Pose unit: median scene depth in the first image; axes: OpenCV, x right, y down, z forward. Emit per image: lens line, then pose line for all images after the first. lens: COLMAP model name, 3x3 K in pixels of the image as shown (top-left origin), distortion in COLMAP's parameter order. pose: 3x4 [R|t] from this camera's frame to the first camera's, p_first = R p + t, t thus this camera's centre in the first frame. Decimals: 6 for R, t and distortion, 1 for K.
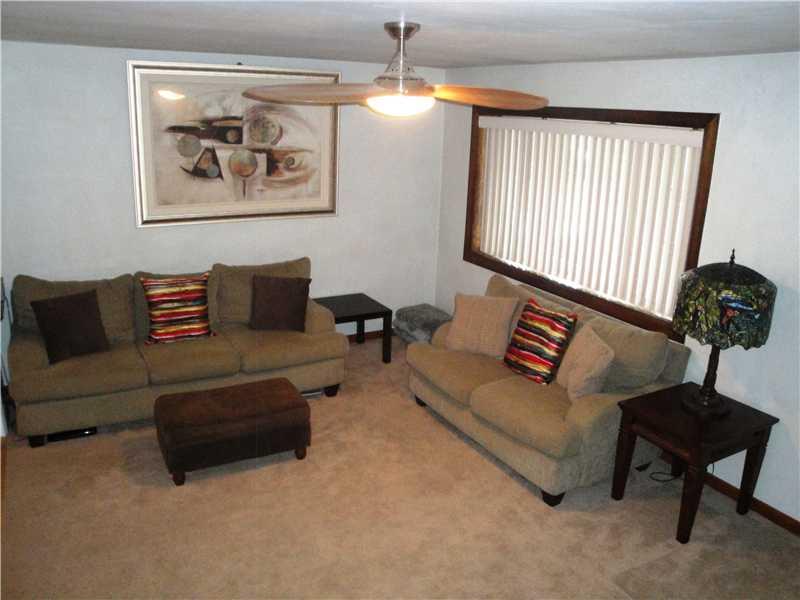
lens RADIAL K [[664.1, 0, 389.5], [0, 664.1, 300.5], [0, 0, 1]] dist [-0.156872, 0.161102]
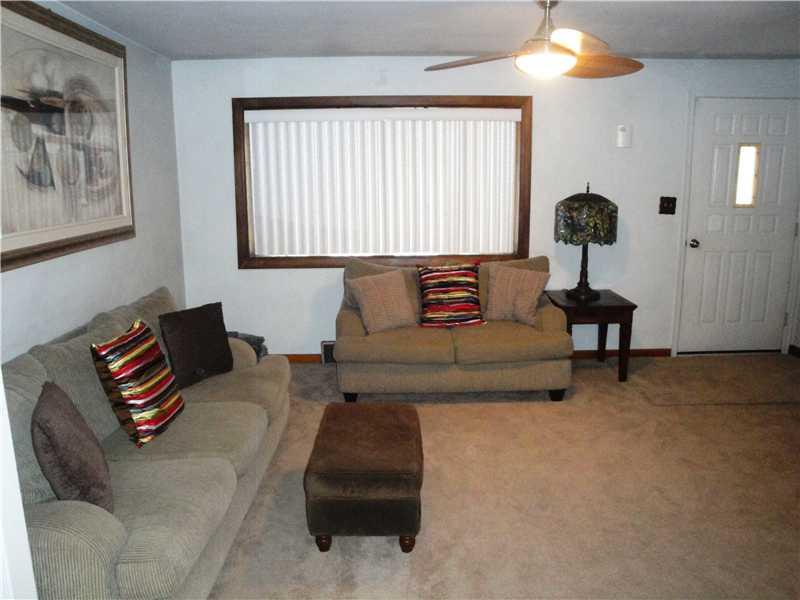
lens RADIAL K [[664.1, 0, 389.5], [0, 664.1, 300.5], [0, 0, 1]] dist [-0.156872, 0.161102]
pose [[0.473292, -0.205322, 0.856643, -0.678625], [0.274295, 0.958462, 0.078179, -0.040250], [-0.837112, 0.197972, 0.509952, 0.436618]]
